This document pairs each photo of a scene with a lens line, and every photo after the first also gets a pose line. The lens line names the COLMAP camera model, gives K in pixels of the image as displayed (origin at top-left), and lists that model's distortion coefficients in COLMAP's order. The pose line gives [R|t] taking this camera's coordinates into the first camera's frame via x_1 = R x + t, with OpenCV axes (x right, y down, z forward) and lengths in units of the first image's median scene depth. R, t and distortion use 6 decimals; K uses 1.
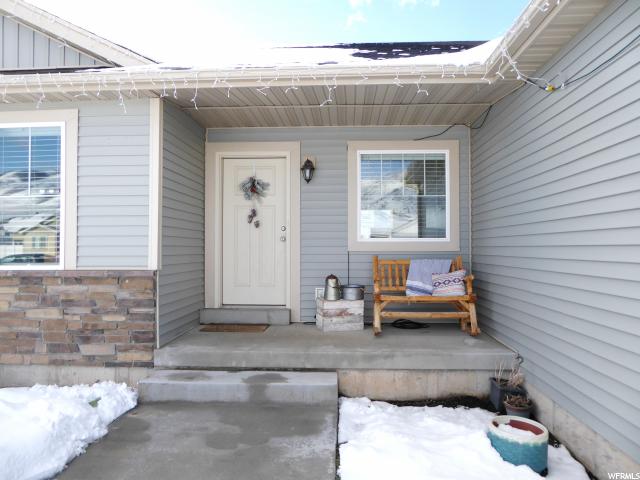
lens RADIAL K [[457.4, 0, 325.9], [0, 457.4, 244.3], [0, 0, 1]] dist [-0.035385, -0.002002]
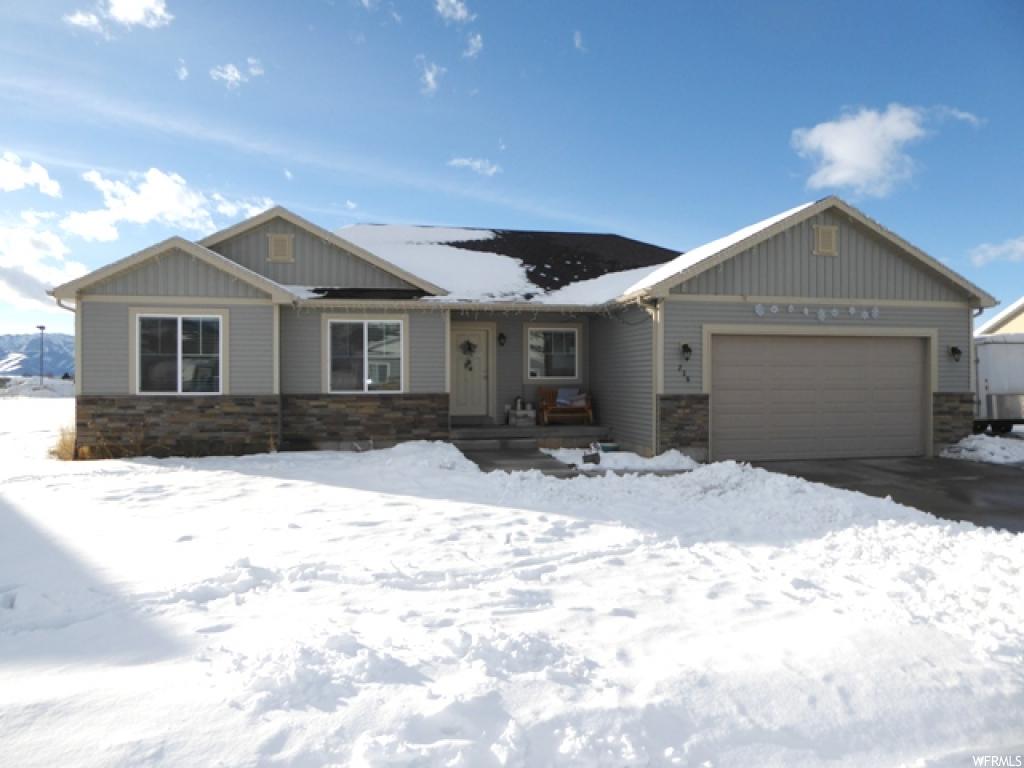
lens RADIAL K [[731.9, 0, 508.4], [0, 731.9, 381.4], [0, 0, 1]] dist [-0.035385, -0.002002]
pose [[0.972796, -0.000582, 0.231663, -0.796554], [-0.001860, 0.999945, 0.010320, -0.029257], [-0.231656, -0.010470, 0.972741, -2.105881]]
